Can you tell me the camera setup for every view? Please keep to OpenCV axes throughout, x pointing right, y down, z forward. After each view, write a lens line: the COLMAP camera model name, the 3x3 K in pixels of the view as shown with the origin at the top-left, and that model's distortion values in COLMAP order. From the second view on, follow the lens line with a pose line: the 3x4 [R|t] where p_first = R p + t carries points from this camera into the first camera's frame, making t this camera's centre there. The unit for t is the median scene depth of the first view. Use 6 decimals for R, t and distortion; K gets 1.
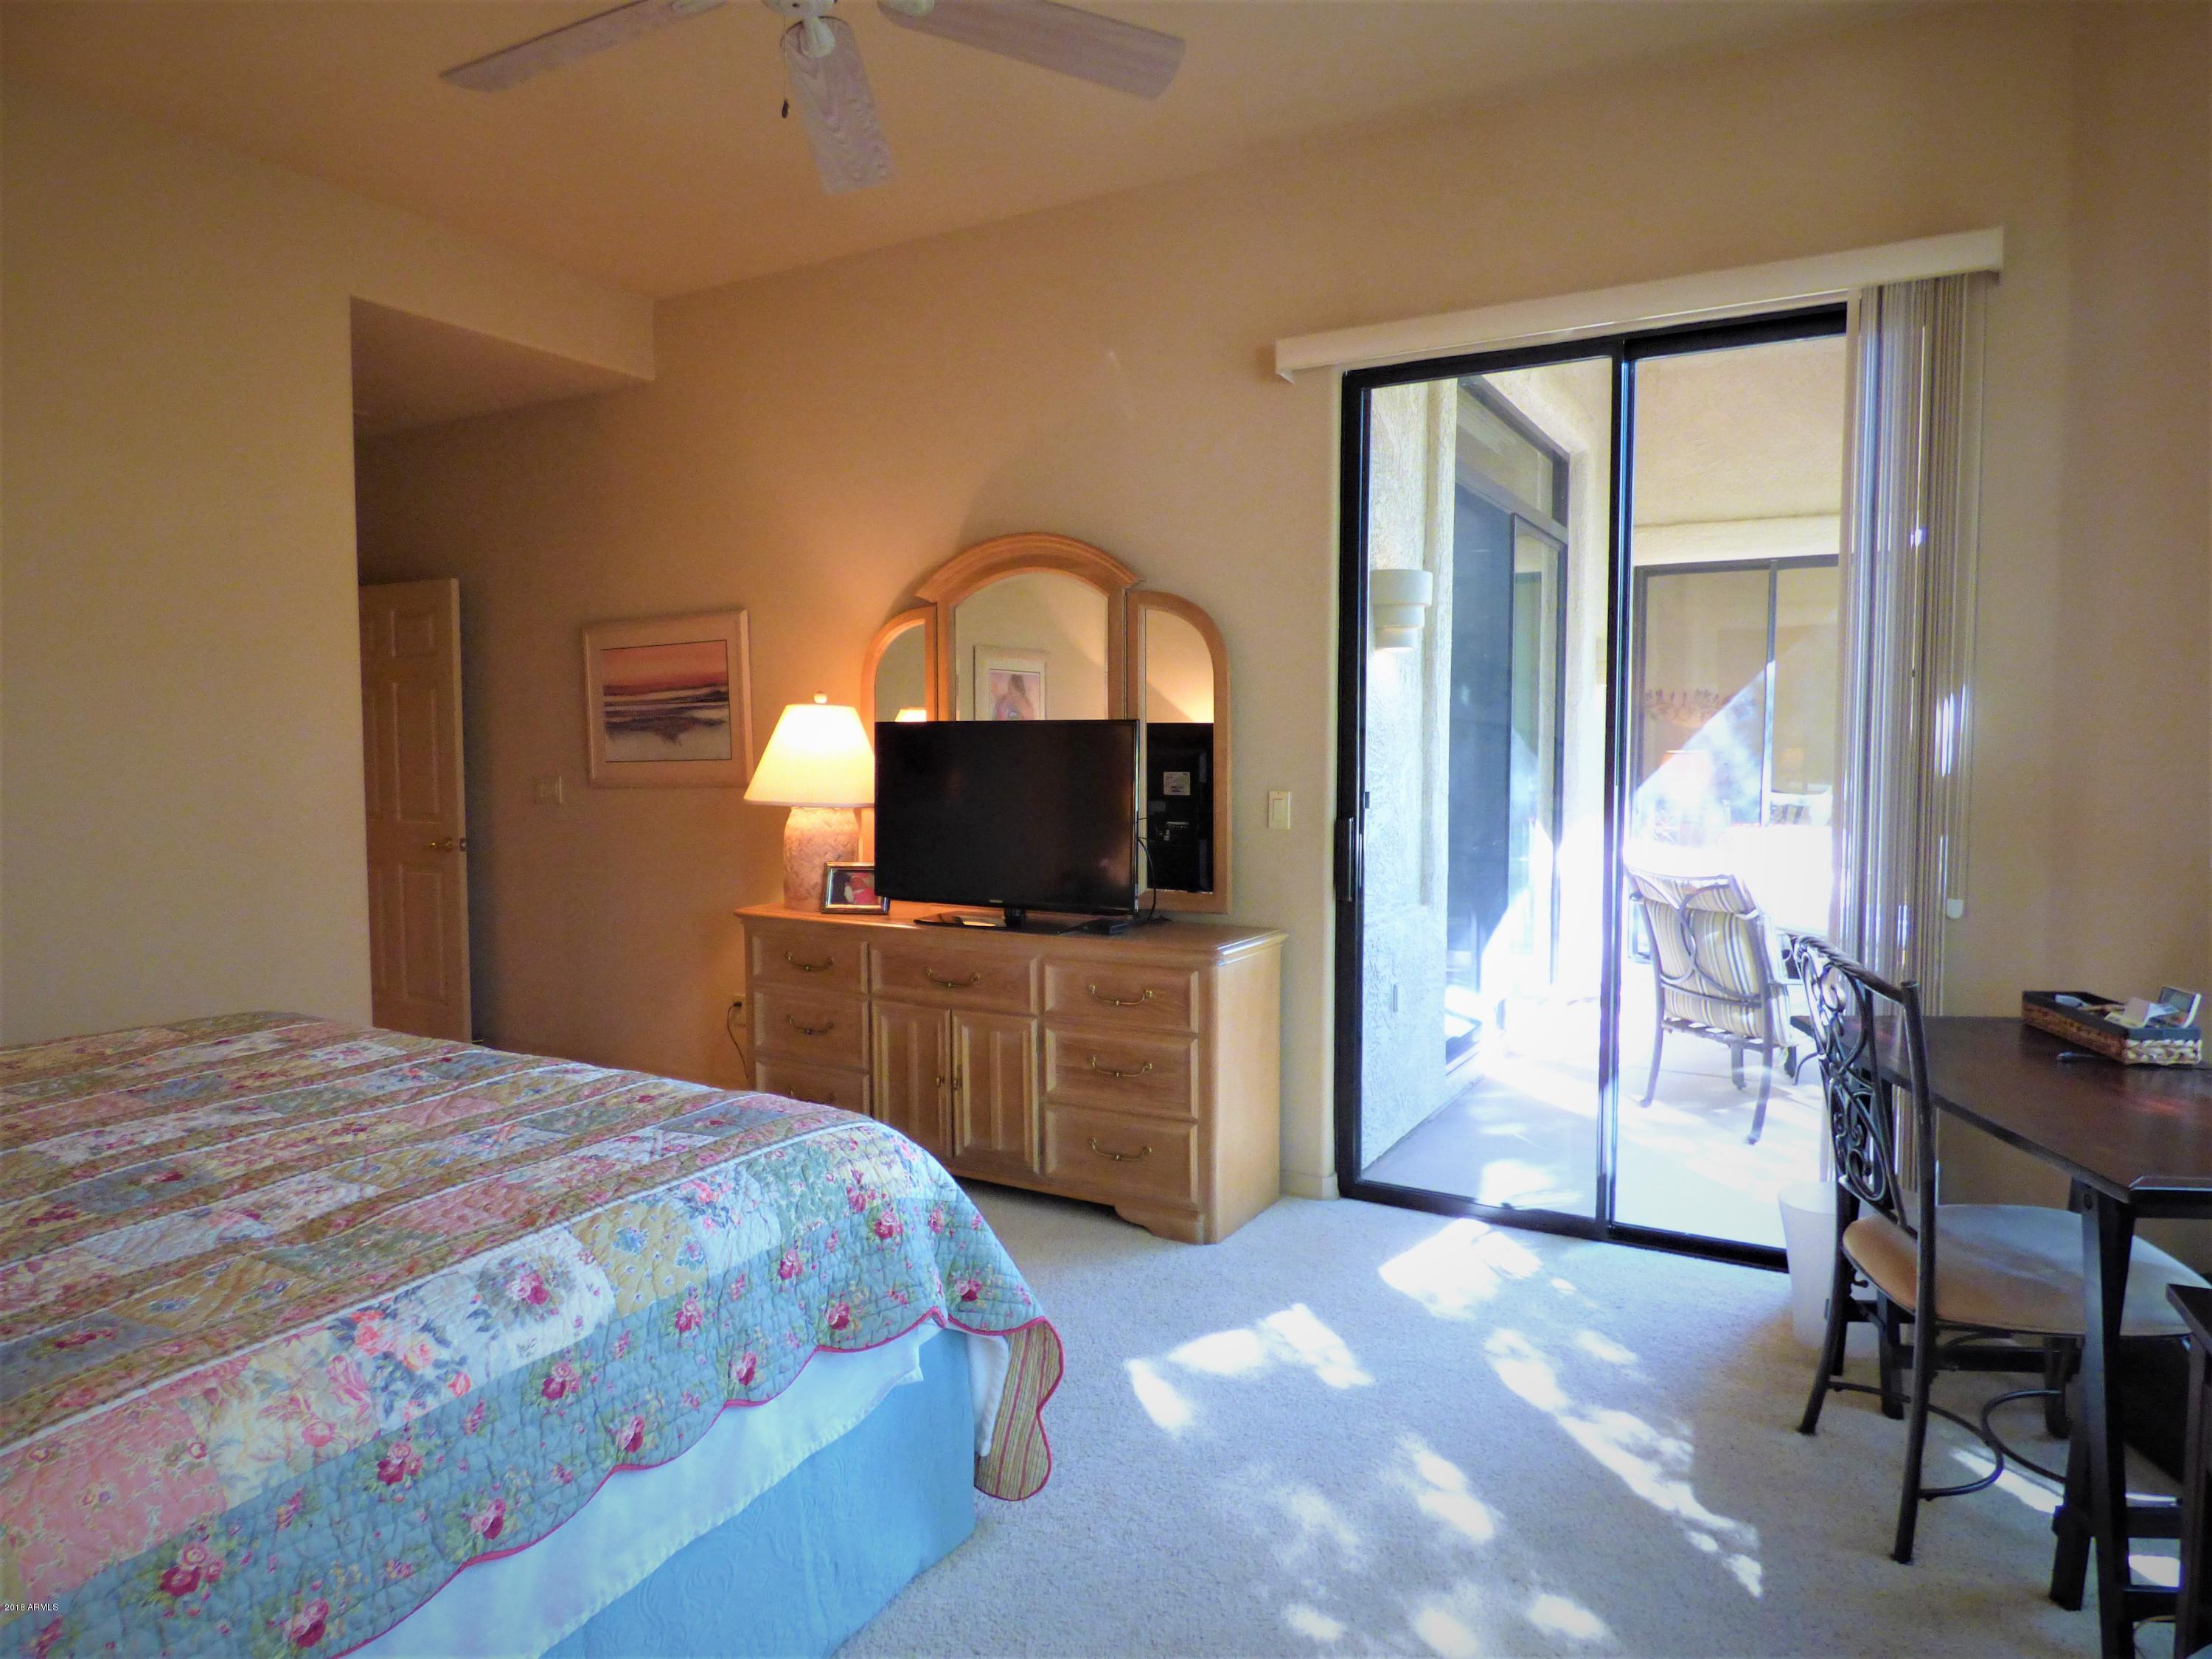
lens RADIAL K [[1354.4, 0, 1111.5], [0, 1354.4, 829.4], [0, 0, 1]] dist [-0.014290, -0.003741]
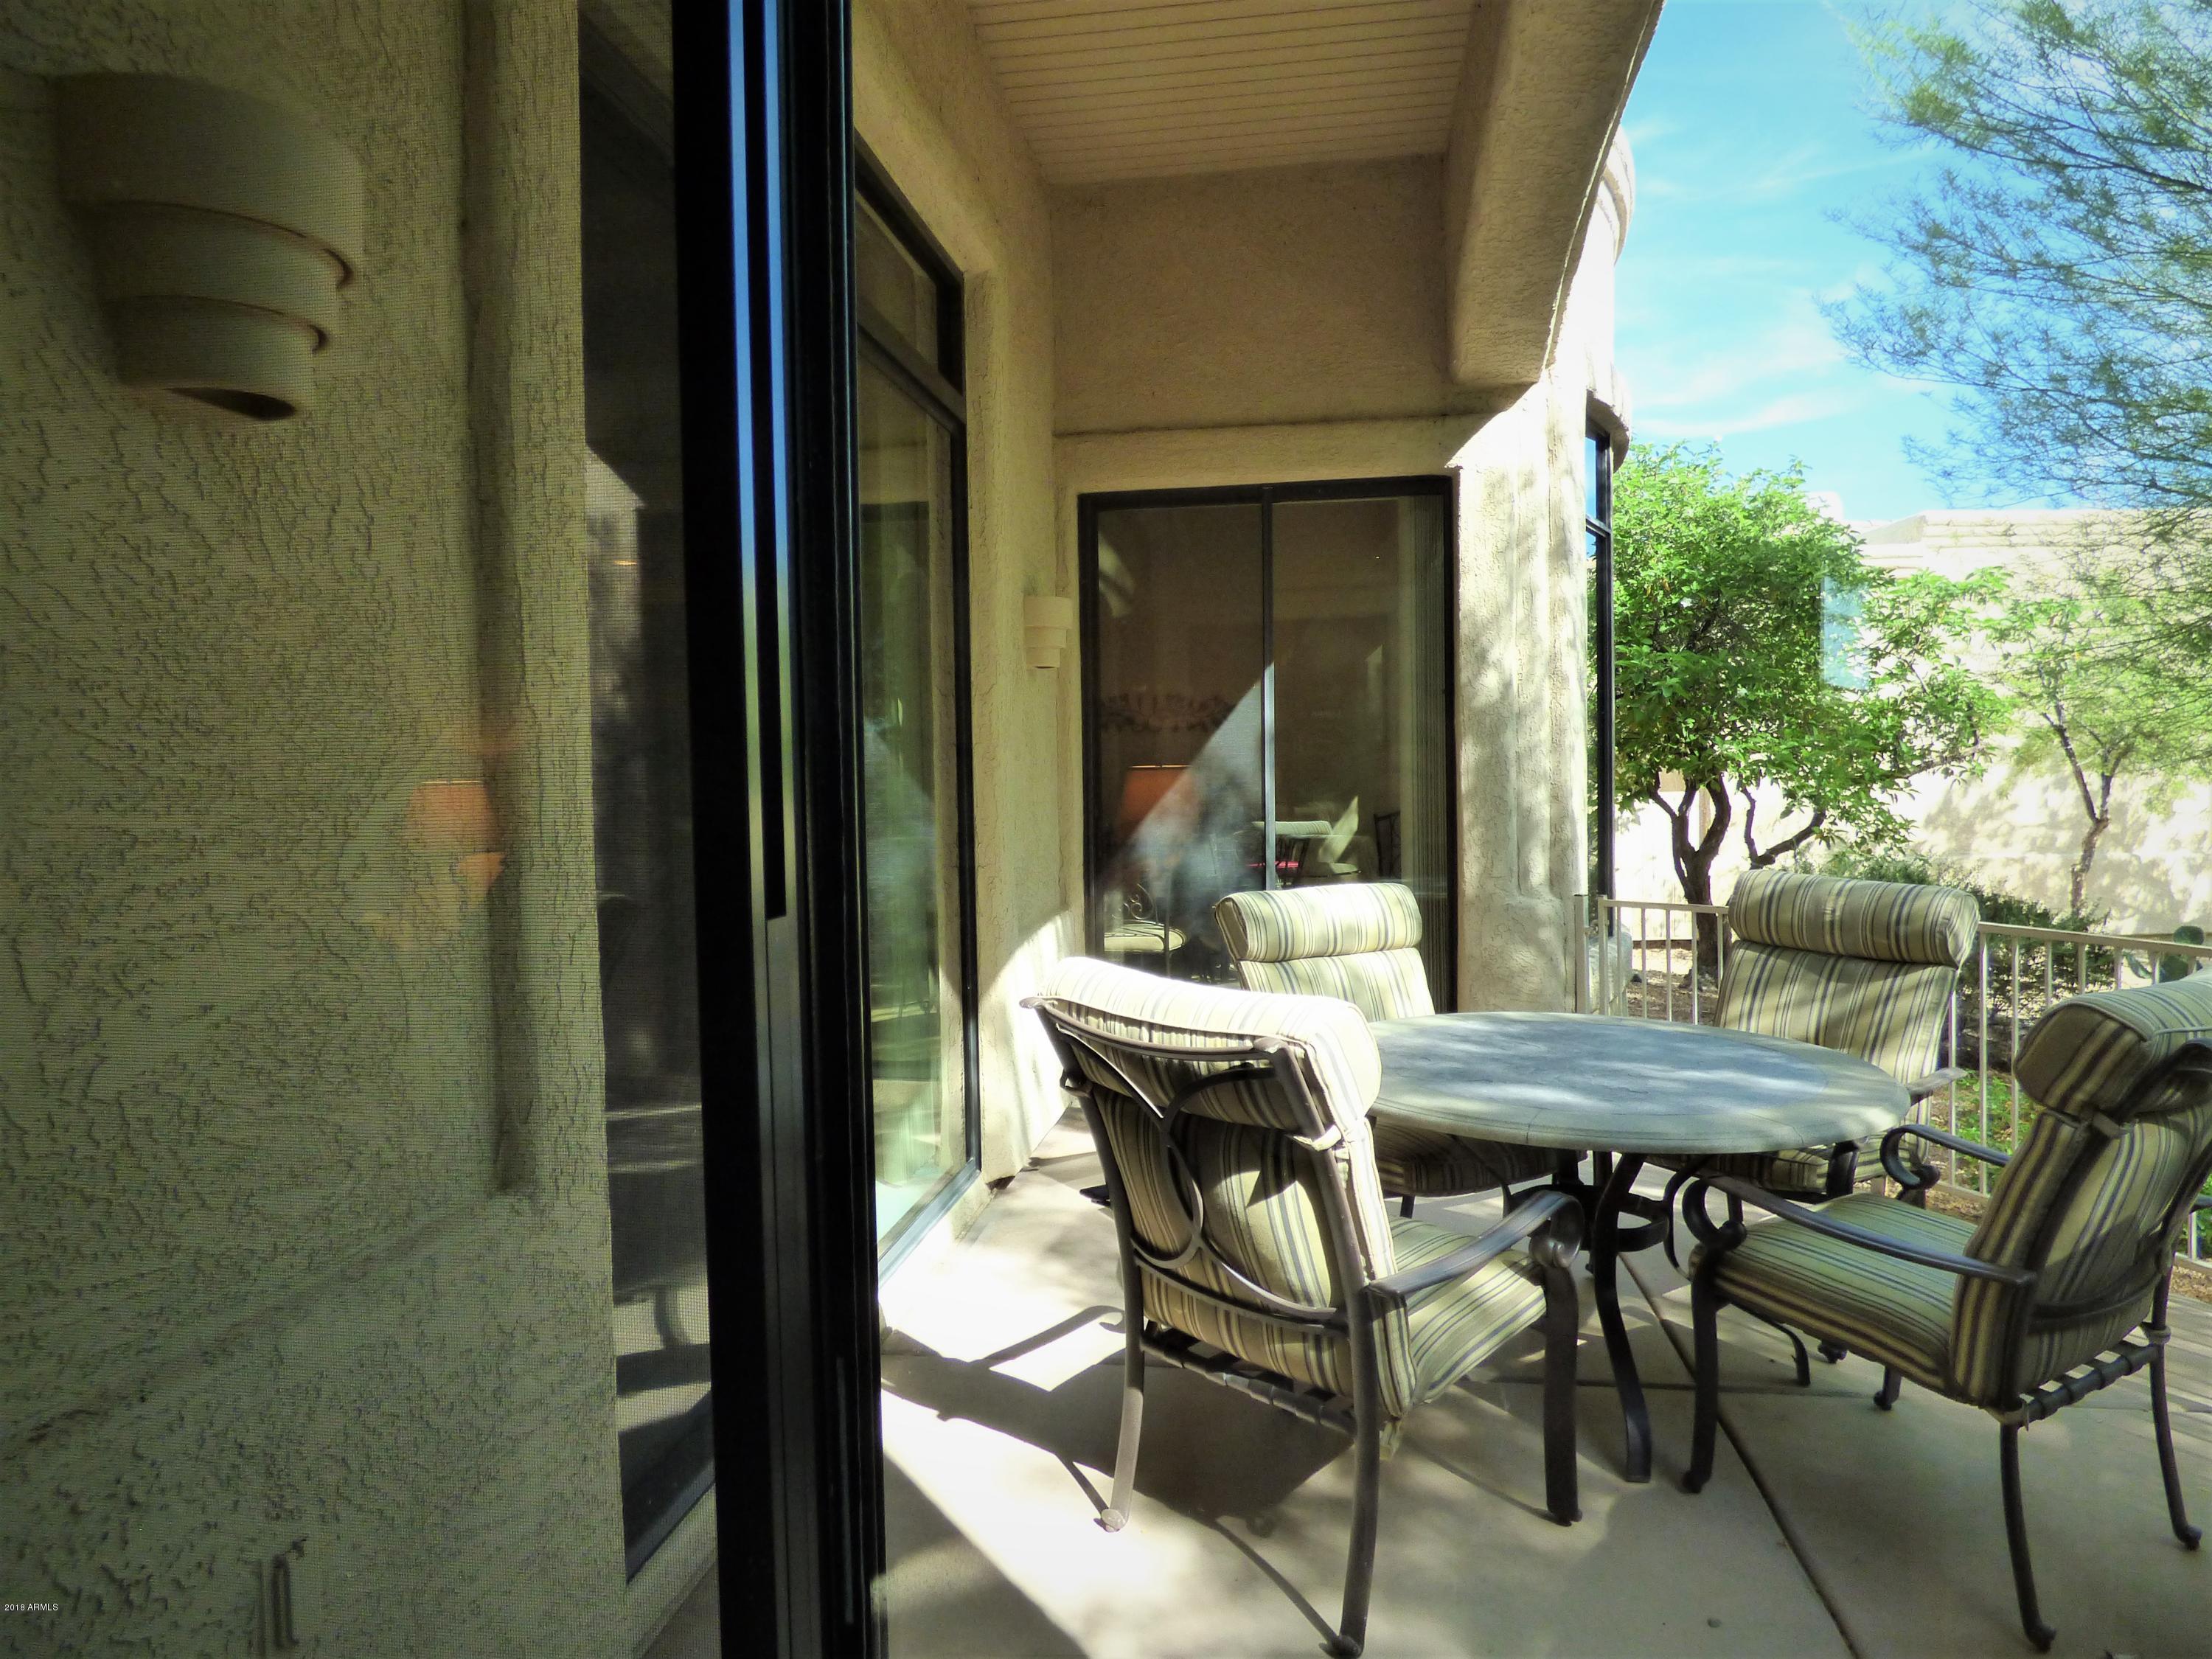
lens RADIAL K [[1354.4, 0, 1111.5], [0, 1354.4, 829.4], [0, 0, 1]] dist [-0.014290, -0.003741]
pose [[0.932981, -0.032745, 0.358434, 0.176337], [0.039911, 0.999124, -0.012610, -0.019882], [-0.357707, 0.026070, 0.933470, 0.419277]]
